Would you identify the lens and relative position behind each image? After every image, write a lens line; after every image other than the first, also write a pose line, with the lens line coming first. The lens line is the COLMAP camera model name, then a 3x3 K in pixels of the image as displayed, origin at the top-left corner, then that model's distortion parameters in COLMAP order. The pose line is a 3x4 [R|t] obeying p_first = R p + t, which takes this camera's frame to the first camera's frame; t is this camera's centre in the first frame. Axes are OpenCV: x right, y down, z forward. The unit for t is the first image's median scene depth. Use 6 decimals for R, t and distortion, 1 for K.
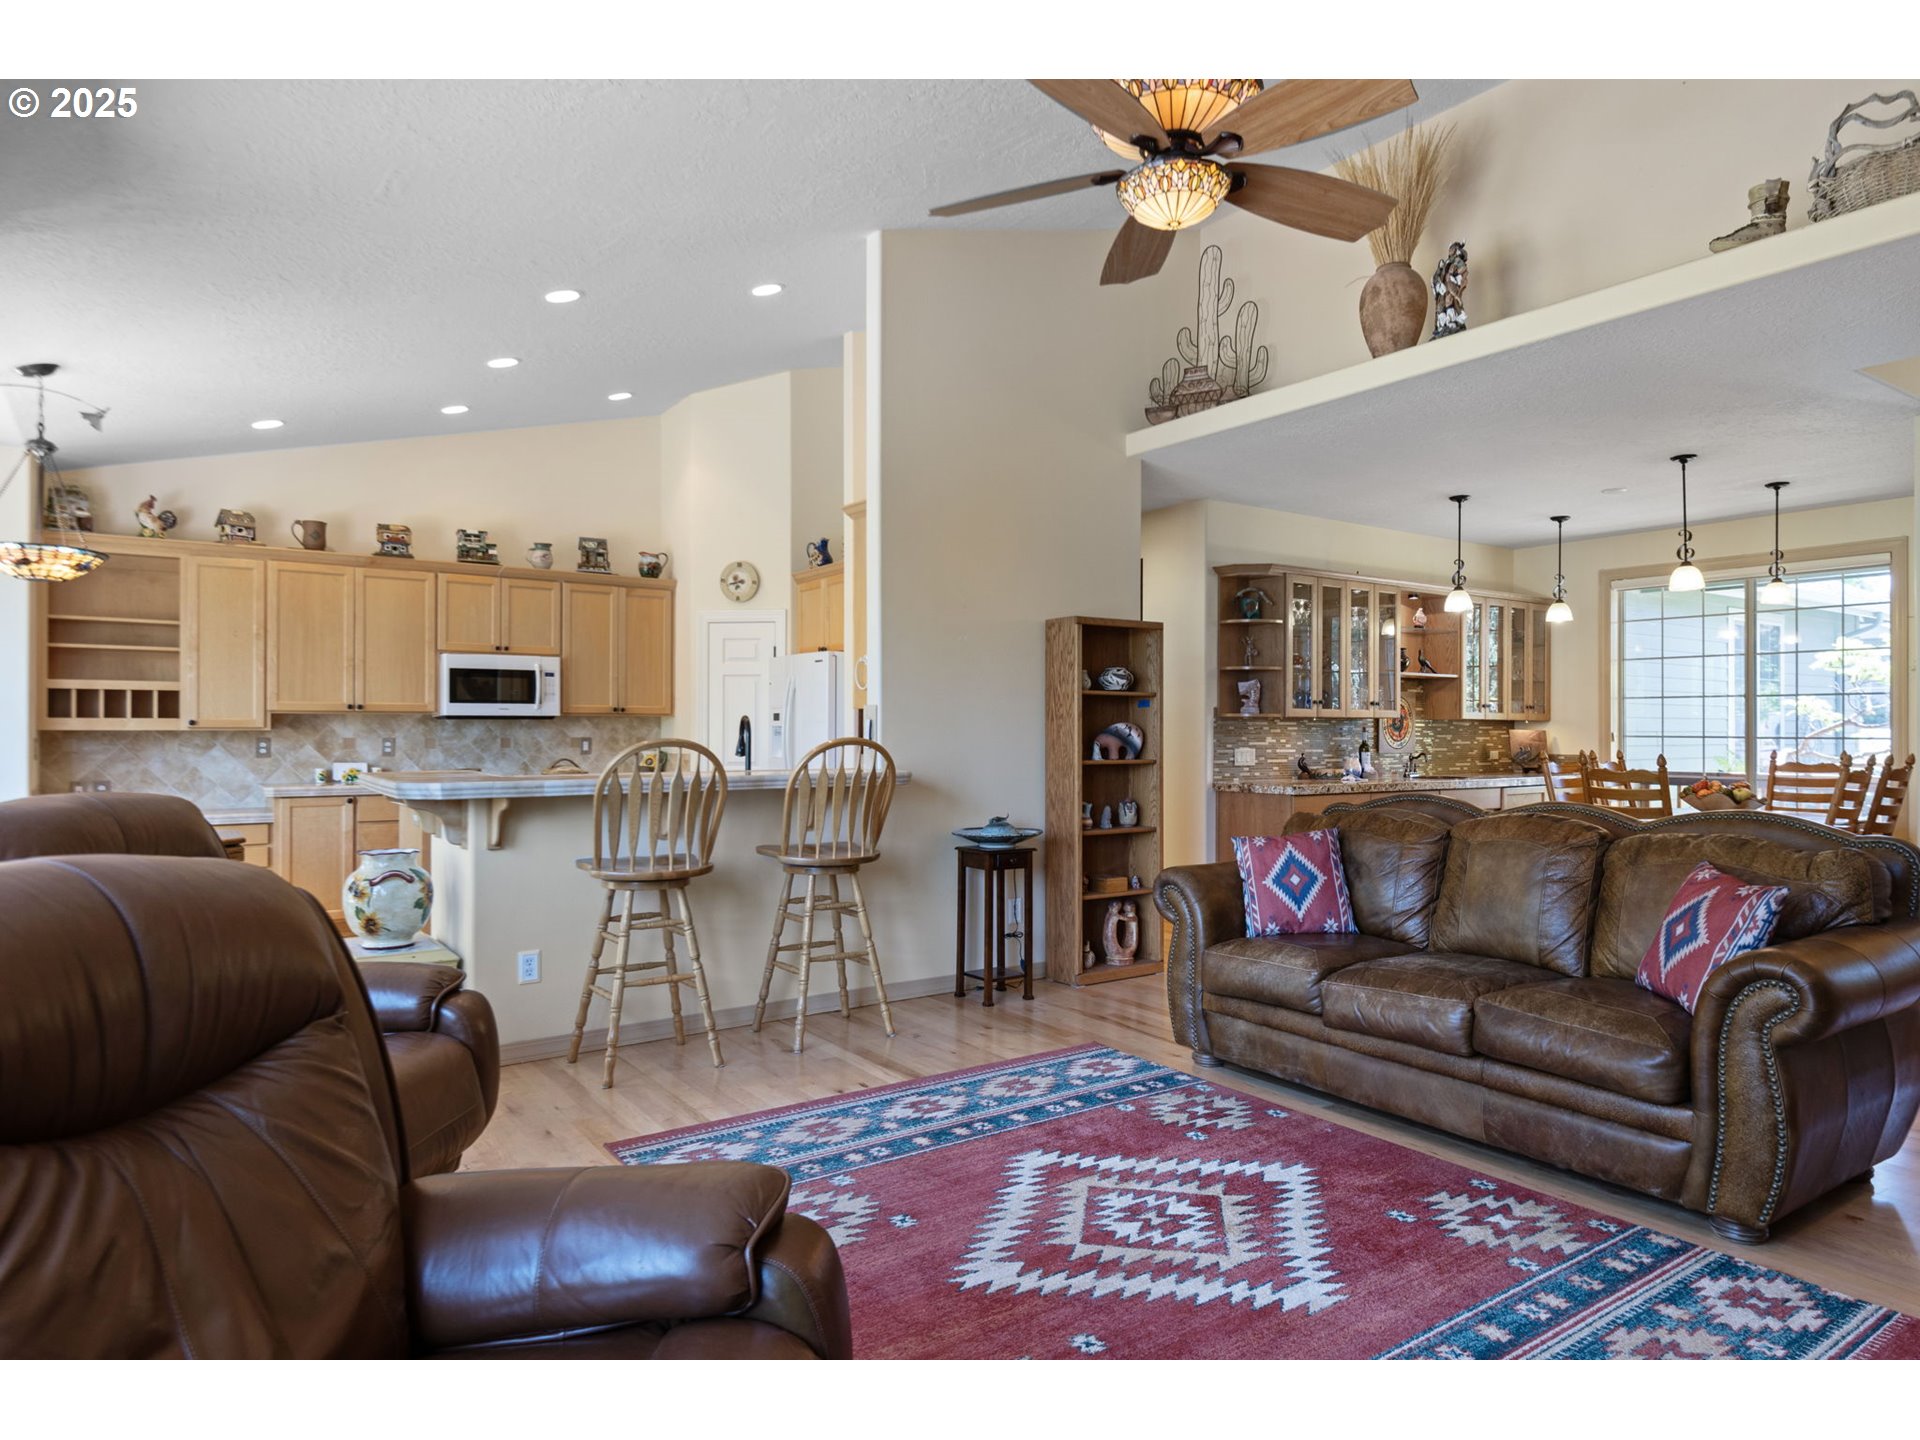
lens RADIAL K [[1115.9, 0, 969.4], [0, 1115.9, 750.4], [0, 0, 1]] dist [0.040977, -0.032016]
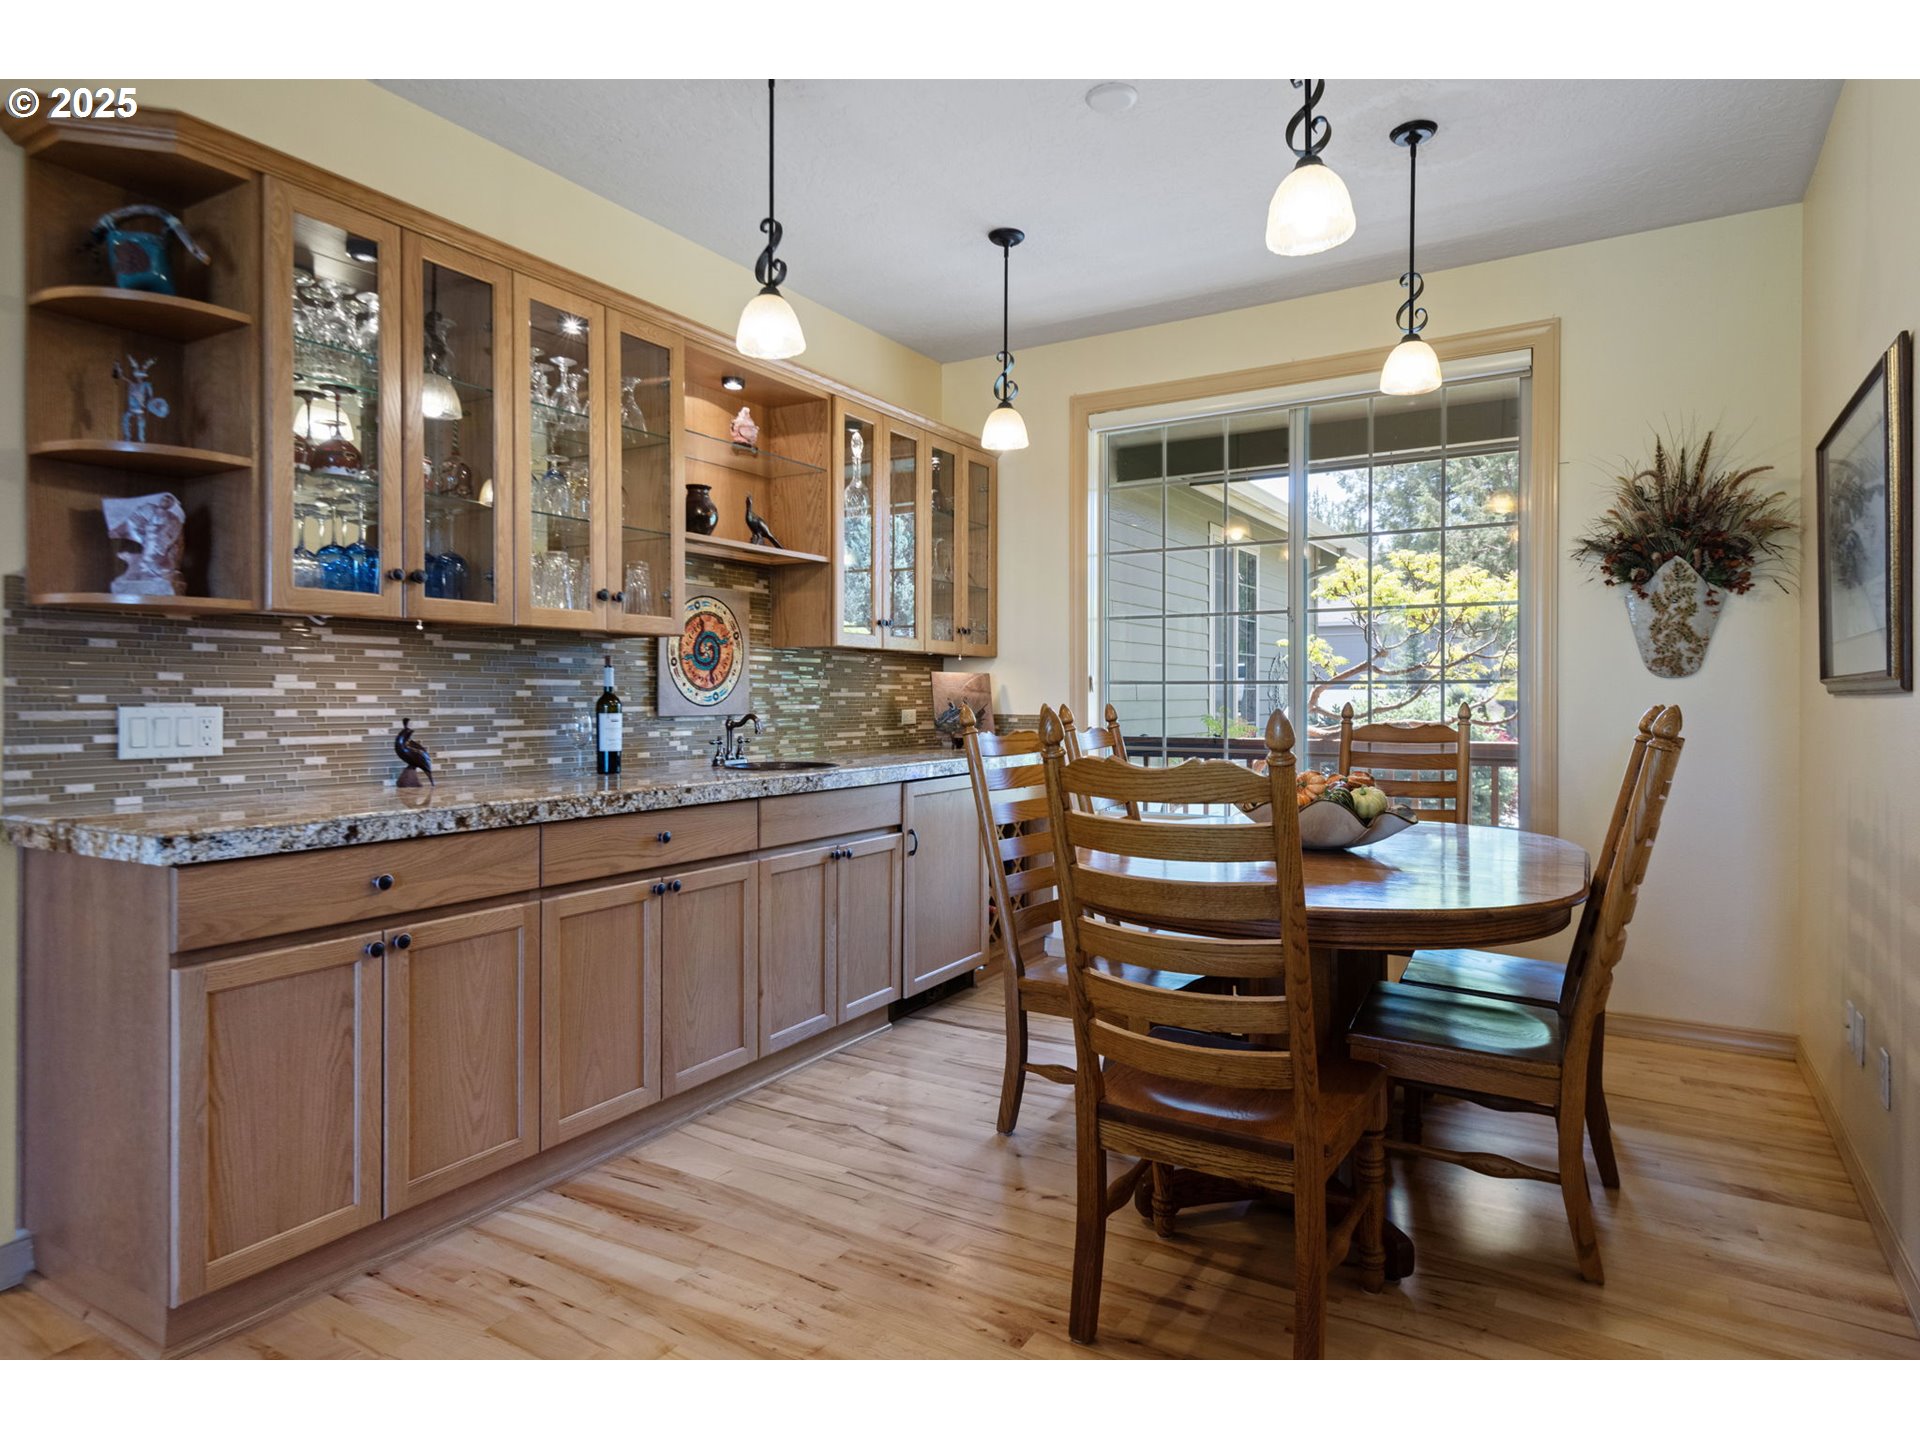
lens RADIAL K [[1094.9, 0, 960.0], [0, 1094.9, 720.0], [0, 0, 1]] dist [0.073626, -0.081308]
pose [[0.913234, -0.012859, 0.407234, 0.287476], [0.010674, 0.999914, 0.007637, 0.002008], [-0.407297, -0.002627, 0.913292, 0.526245]]
